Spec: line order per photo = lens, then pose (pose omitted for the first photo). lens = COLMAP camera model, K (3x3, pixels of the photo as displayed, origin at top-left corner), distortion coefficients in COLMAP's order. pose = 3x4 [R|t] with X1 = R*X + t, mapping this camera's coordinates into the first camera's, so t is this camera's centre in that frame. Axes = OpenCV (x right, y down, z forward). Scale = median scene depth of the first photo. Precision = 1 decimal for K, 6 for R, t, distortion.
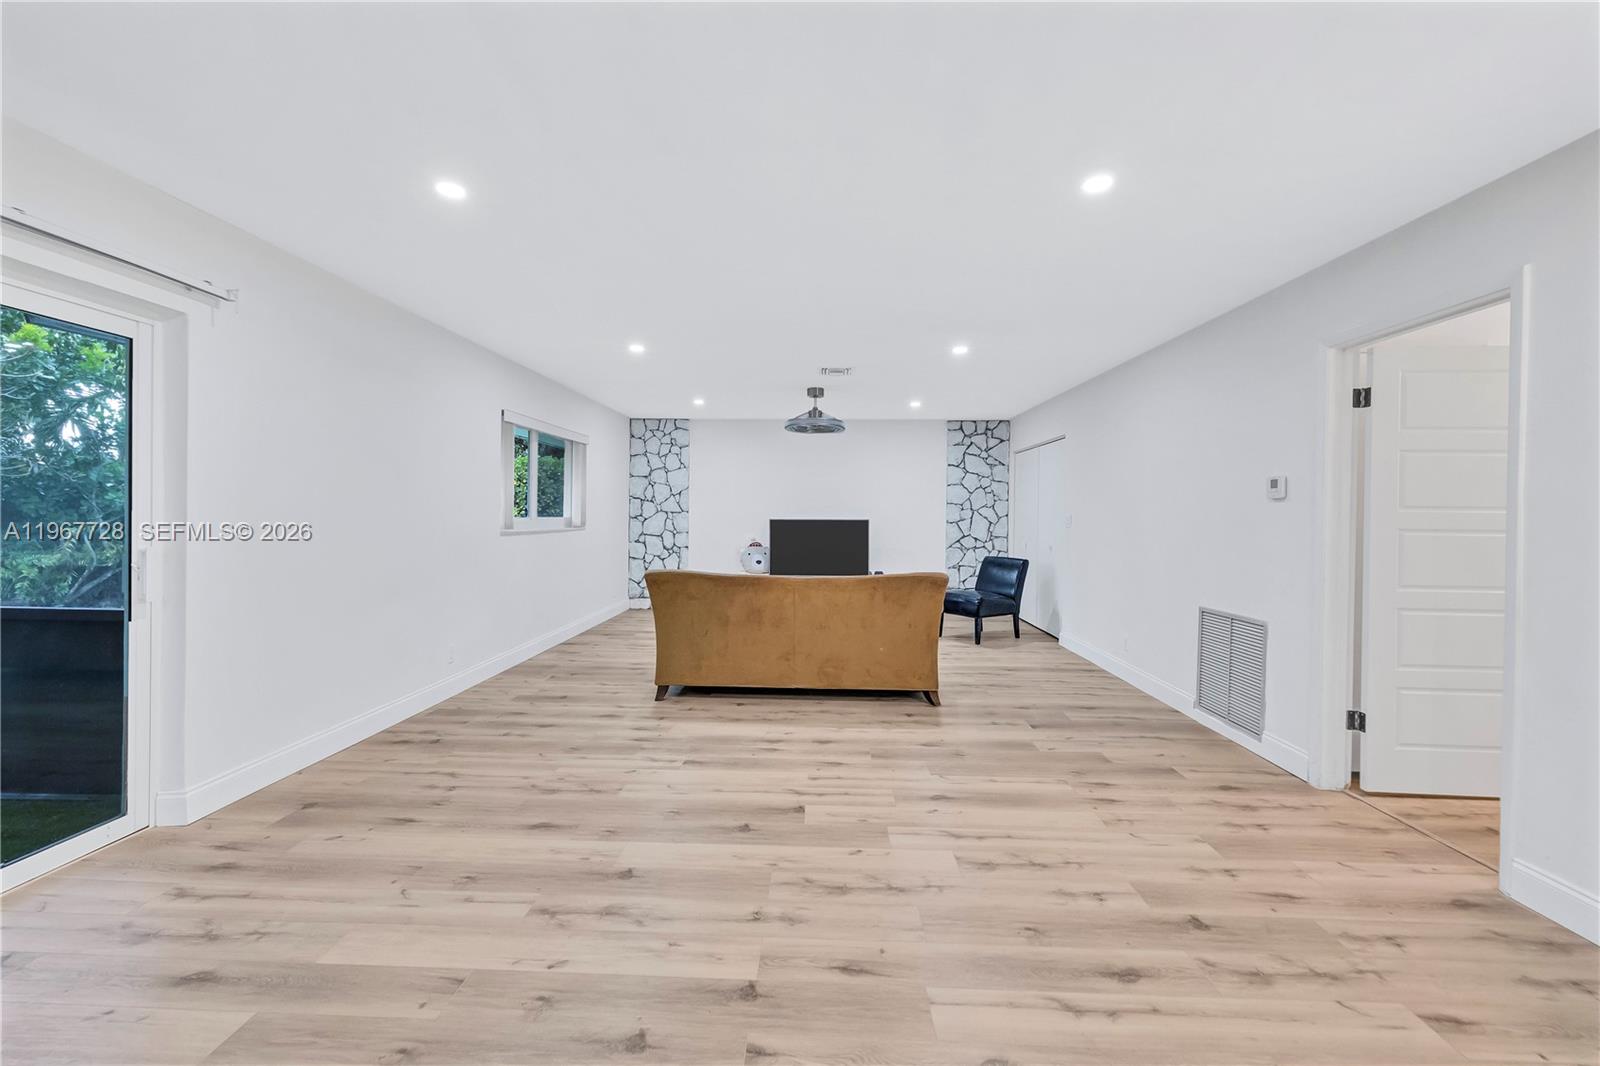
lens RADIAL K [[681.5, 0, 800.7], [0, 681.5, 522.3], [0, 0, 1]] dist [-0.002746, -0.000146]
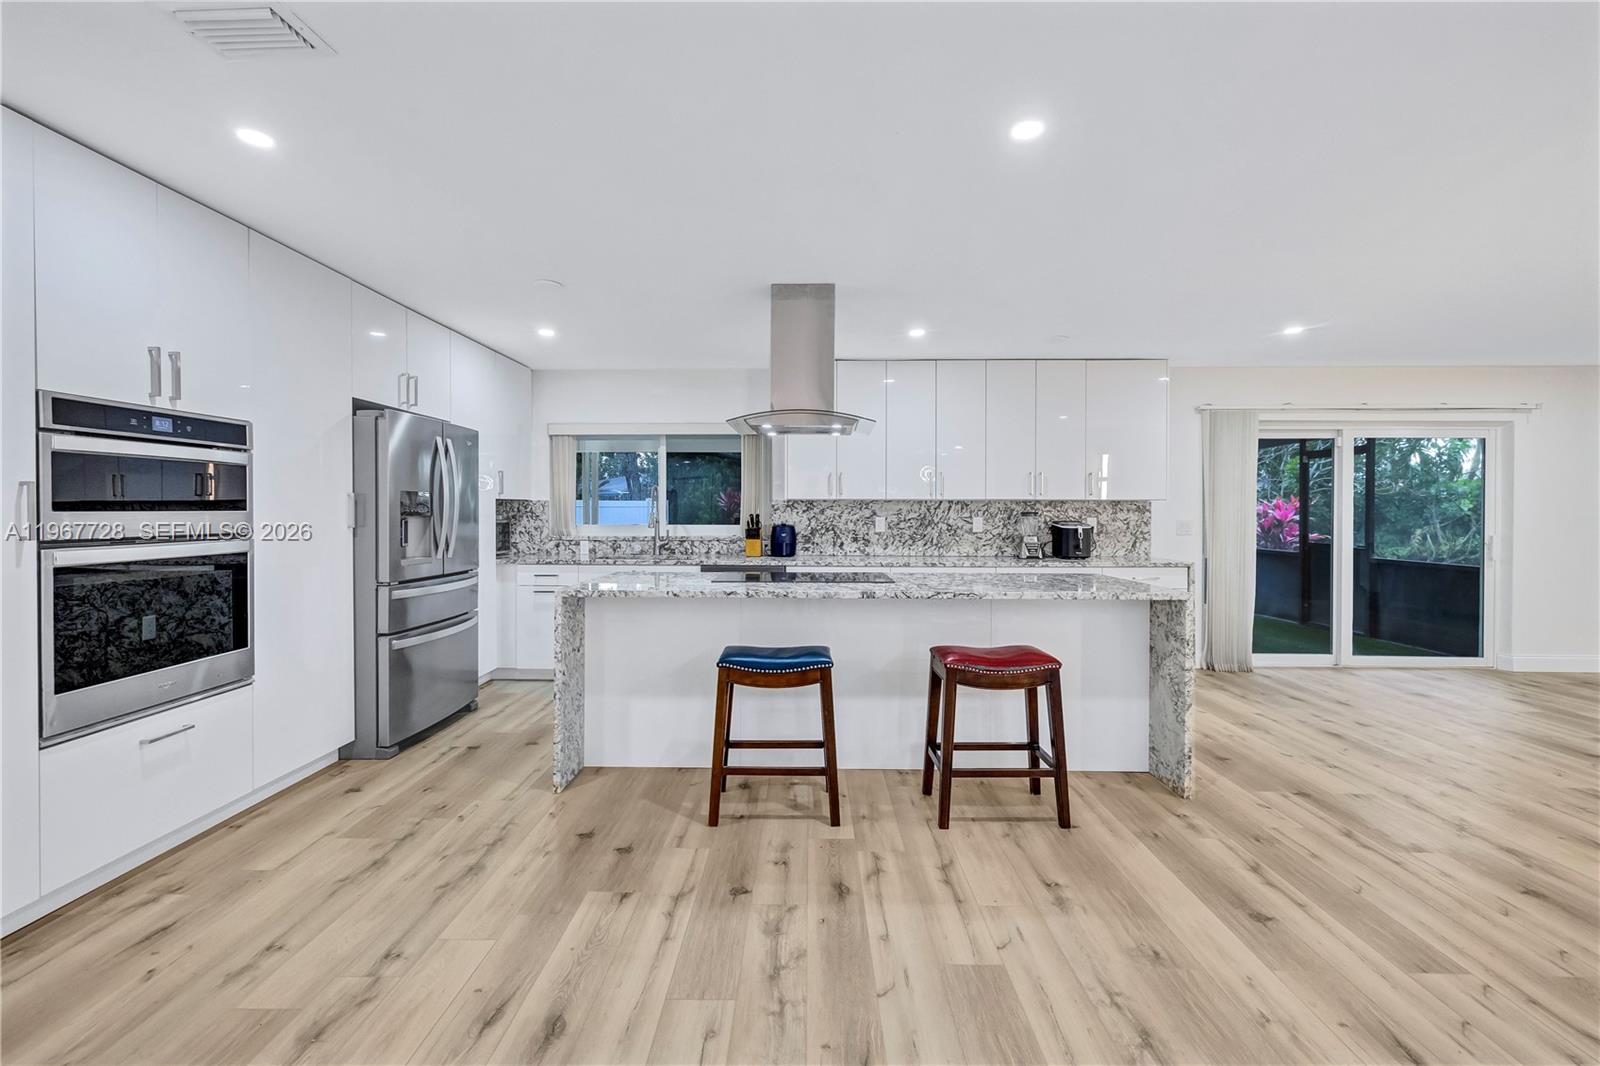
lens RADIAL K [[681.5, 0, 804.2], [0, 681.5, 522.6], [0, 0, 1]] dist [-0.002746, -0.000146]
pose [[0.039949, -0.001094, -0.999201, 0.286020], [-0.004209, 0.999990, -0.001263, 0.002840], [0.999193, 0.004256, 0.039944, -0.329233]]
